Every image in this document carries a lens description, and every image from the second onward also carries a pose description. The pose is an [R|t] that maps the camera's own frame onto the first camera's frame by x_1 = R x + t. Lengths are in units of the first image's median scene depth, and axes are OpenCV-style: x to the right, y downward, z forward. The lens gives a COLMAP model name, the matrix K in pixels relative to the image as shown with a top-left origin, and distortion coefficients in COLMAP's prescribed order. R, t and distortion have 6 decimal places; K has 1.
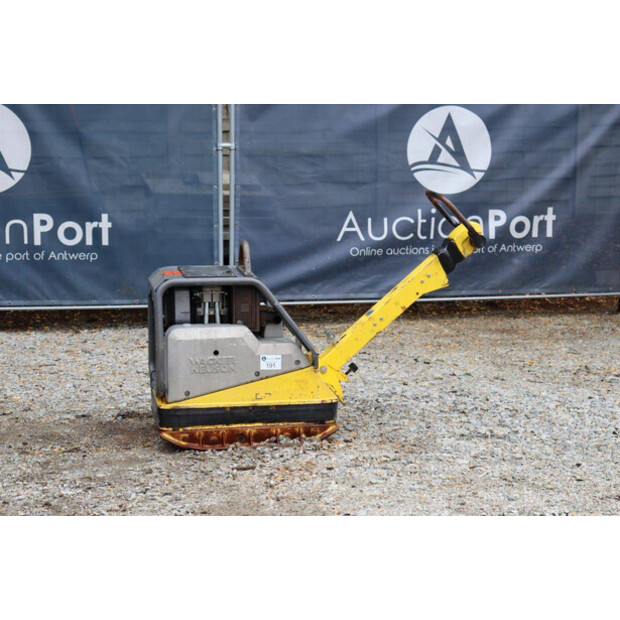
lens RADIAL K [[1451.1, 0, 310.0], [0, 1451.1, 310.0], [0, 0, 1]] dist [0.398522, 0.626444]
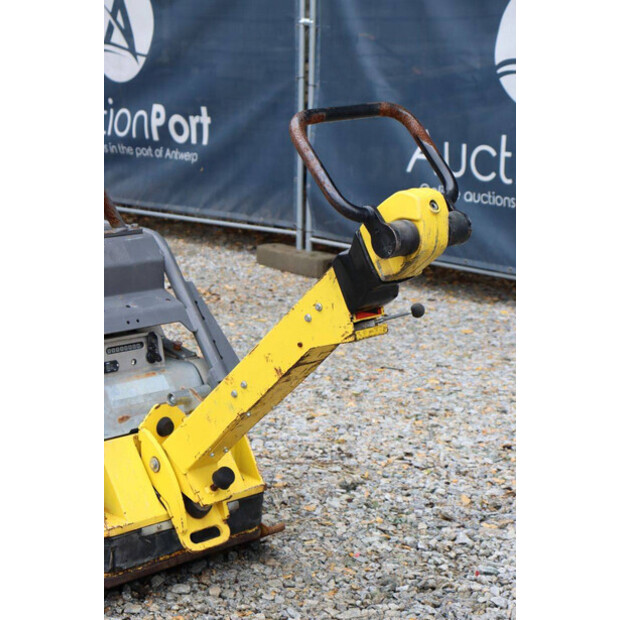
lens RADIAL K [[1461.5, 0, 310.0], [0, 1461.5, 310.0], [0, 0, 1]] dist [0.418081, 0.421272]
pose [[0.544651, 0.165350, -0.822201, 0.426107], [-0.138101, 0.984671, 0.106542, -0.067350], [0.827214, 0.055519, 0.559137, 0.768248]]
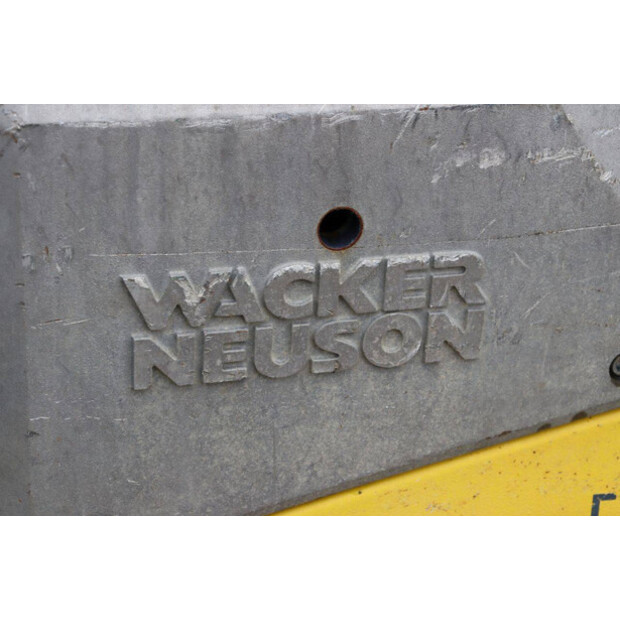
lens RADIAL K [[1451.1, 0, 310.0], [0, 1451.1, 310.0], [0, 0, 1]] dist [0.398522, 0.626444]
pose [[0.995275, 0.009134, 0.096667, -0.075419], [-0.037561, 0.954278, 0.296552, -0.000039], [-0.089538, -0.298781, 0.950112, 0.844645]]
